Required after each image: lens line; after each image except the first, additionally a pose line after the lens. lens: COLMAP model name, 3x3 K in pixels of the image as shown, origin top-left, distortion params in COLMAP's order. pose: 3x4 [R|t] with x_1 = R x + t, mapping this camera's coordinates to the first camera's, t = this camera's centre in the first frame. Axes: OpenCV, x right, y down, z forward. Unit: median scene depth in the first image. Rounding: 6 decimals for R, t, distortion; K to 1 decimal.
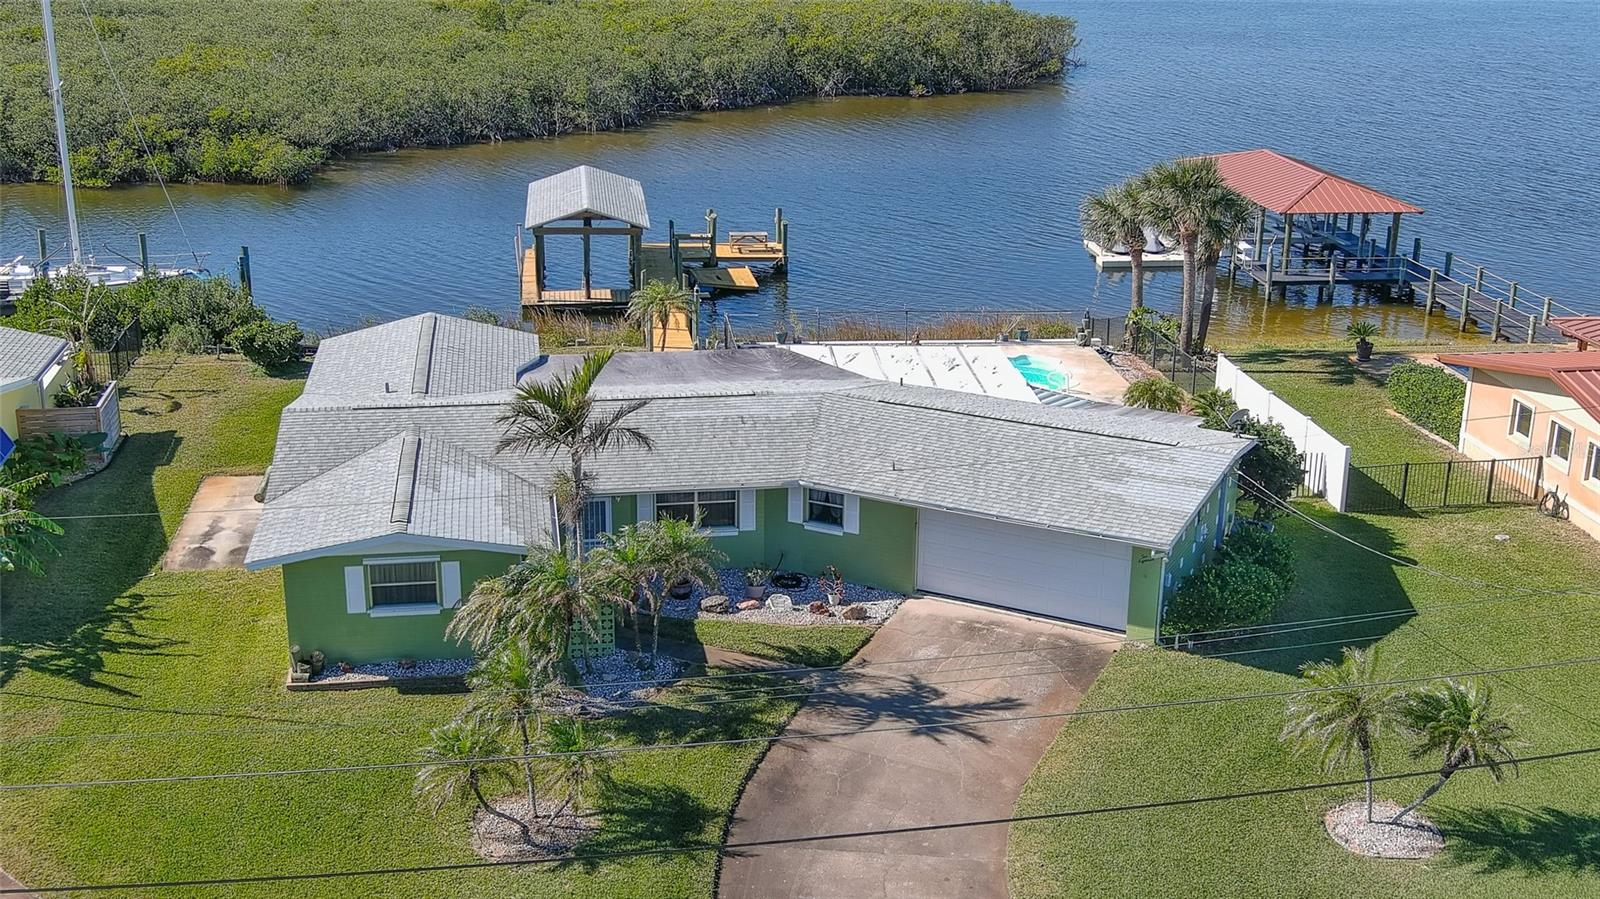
lens RADIAL K [[1841.9, 0, 800.0], [0, 1841.9, 449.5], [0, 0, 1]] dist [0.041358, -0.142699]
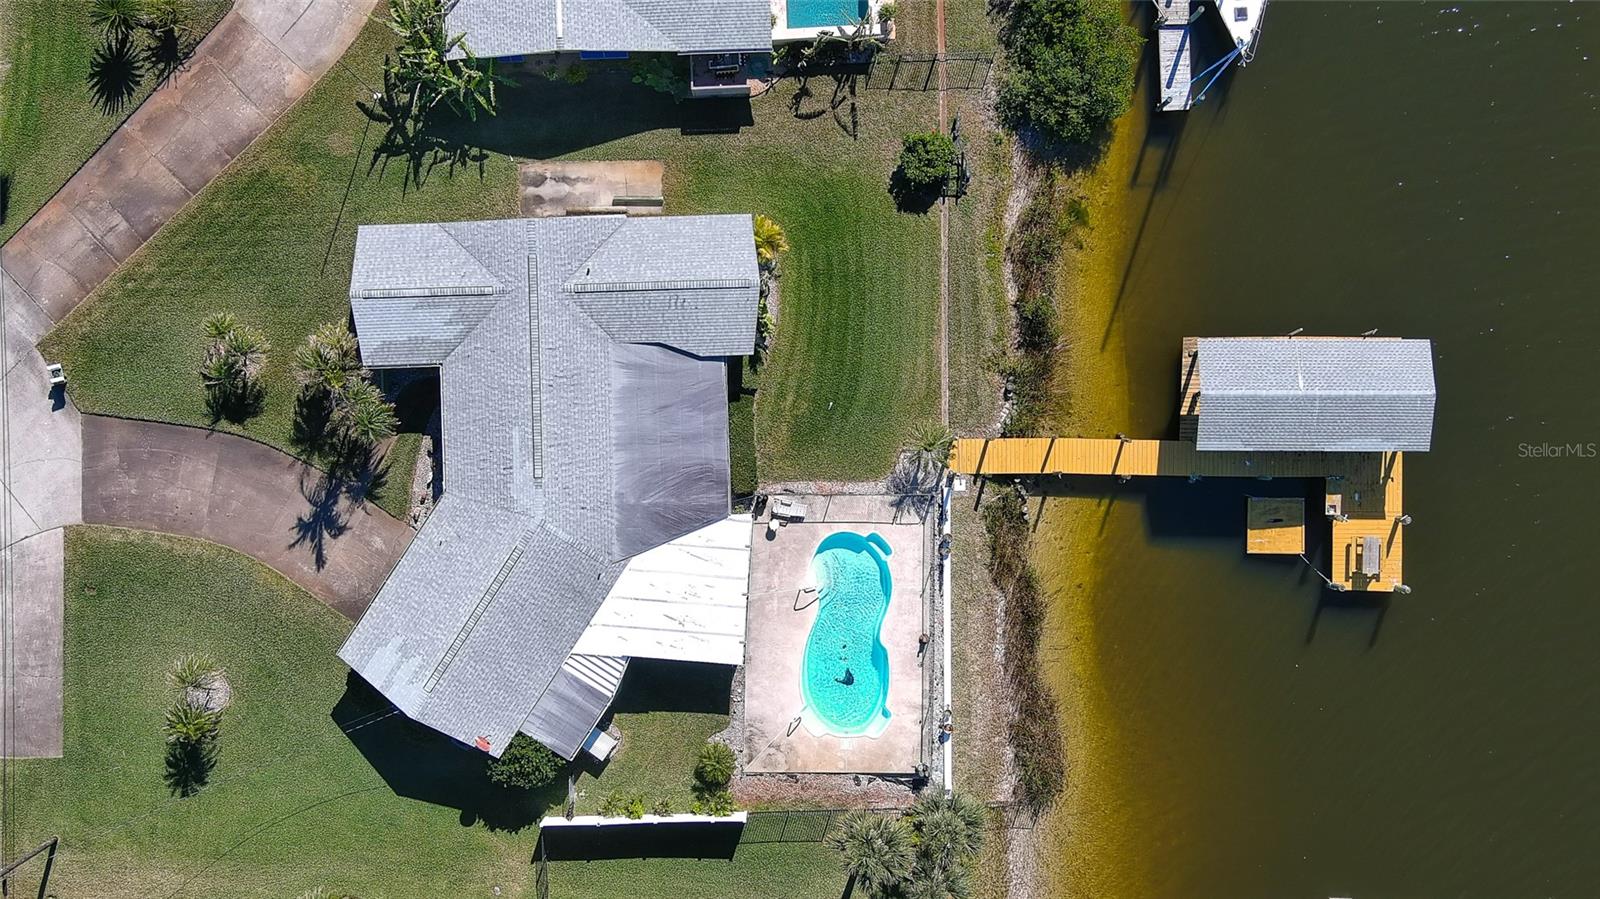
lens RADIAL K [[1841.9, 0, 800.0], [0, 1841.9, 449.5], [0, 0, 1]] dist [0.041358, -0.142699]
pose [[-0.123875, 0.992264, -0.008227, -0.076649], [-0.306618, -0.030391, 0.951347, -1.981811], [0.943737, 0.120371, 0.308011, 0.771418]]
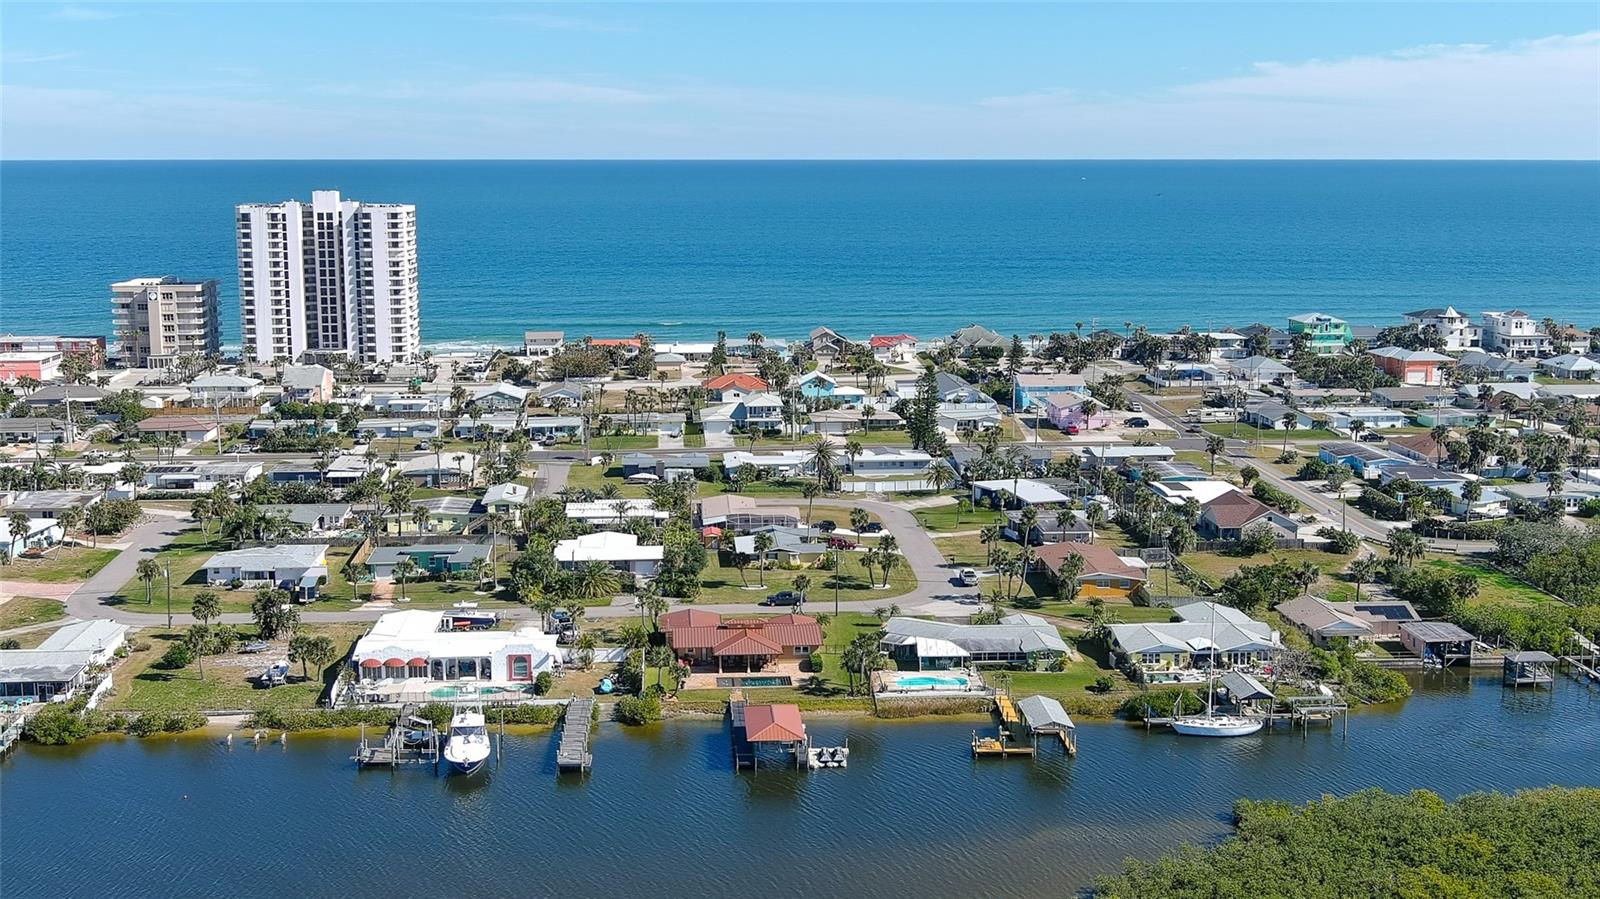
lens RADIAL K [[1834.6, 0, 800.0], [0, 1834.6, 449.5], [0, 0, 1]] dist [0.043316, -0.134258]
pose [[-0.997510, -0.020484, 0.067491, 0.139093], [0.012708, 0.889037, 0.457658, -3.318255], [-0.069377, 0.457376, -0.886563, 6.230230]]
